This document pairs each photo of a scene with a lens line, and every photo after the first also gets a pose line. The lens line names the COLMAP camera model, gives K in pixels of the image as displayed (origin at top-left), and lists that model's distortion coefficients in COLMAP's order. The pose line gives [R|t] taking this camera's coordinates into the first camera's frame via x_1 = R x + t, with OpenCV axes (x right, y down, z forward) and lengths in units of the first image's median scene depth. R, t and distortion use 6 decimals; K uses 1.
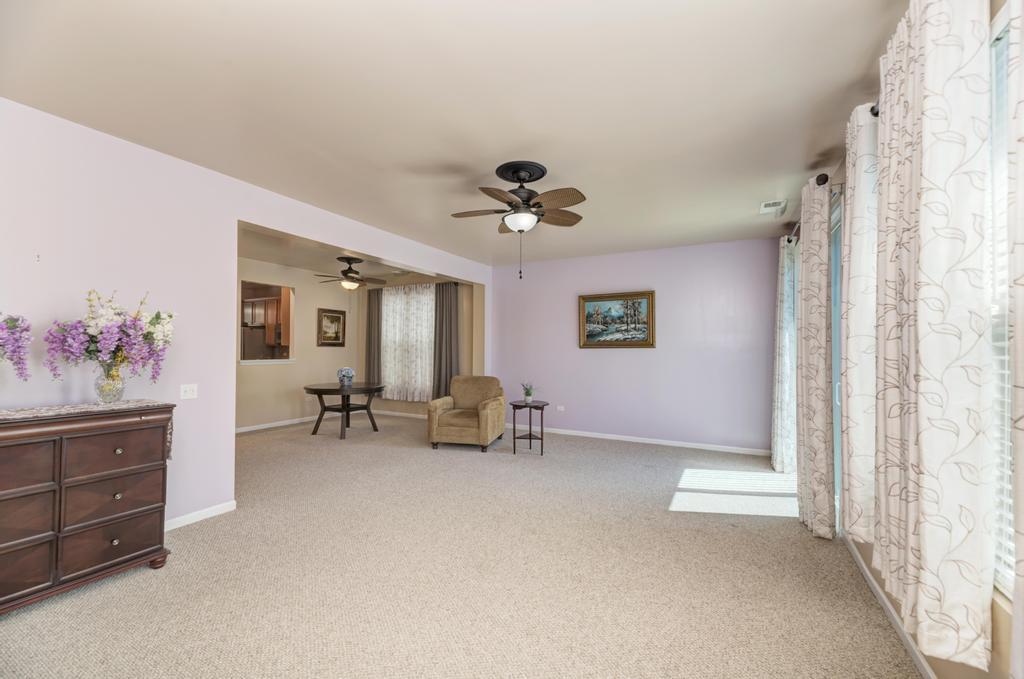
lens RADIAL K [[415.4, 0, 511.4], [0, 415.4, 342.9], [0, 0, 1]] dist [0.006120, -0.003539]
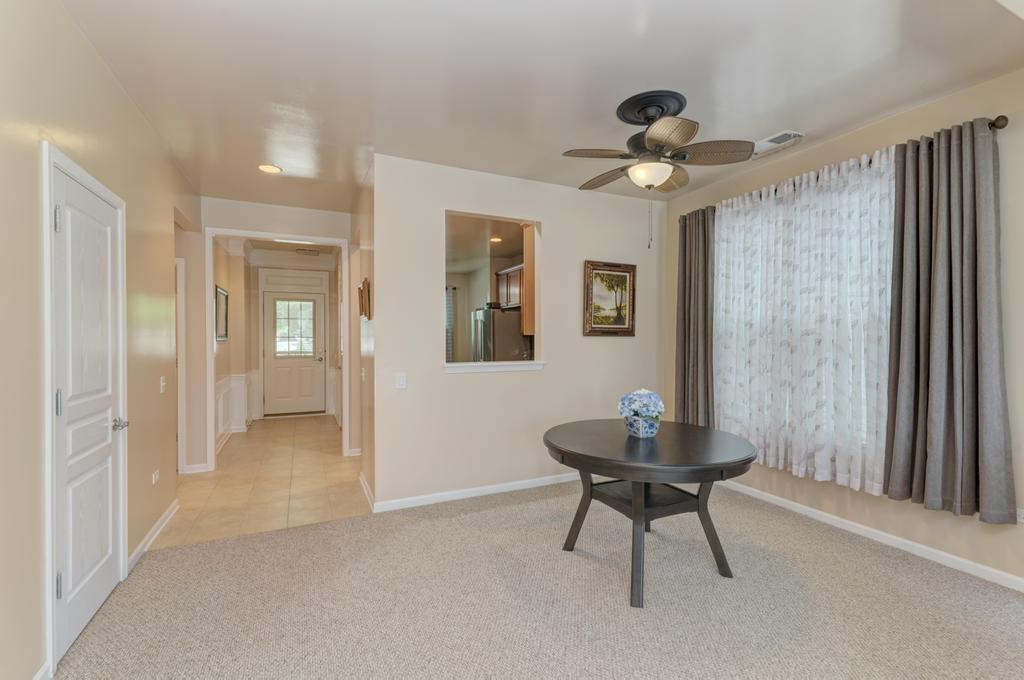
lens RADIAL K [[445.8, 0, 512.1], [0, 445.8, 342.1], [0, 0, 1]] dist [0.003331, 0.000098]
pose [[0.802289, 0.000310, -0.596936, -0.209439], [0.013737, 0.999725, 0.018982, 0.004021], [0.596778, -0.023430, 0.802064, 0.506078]]
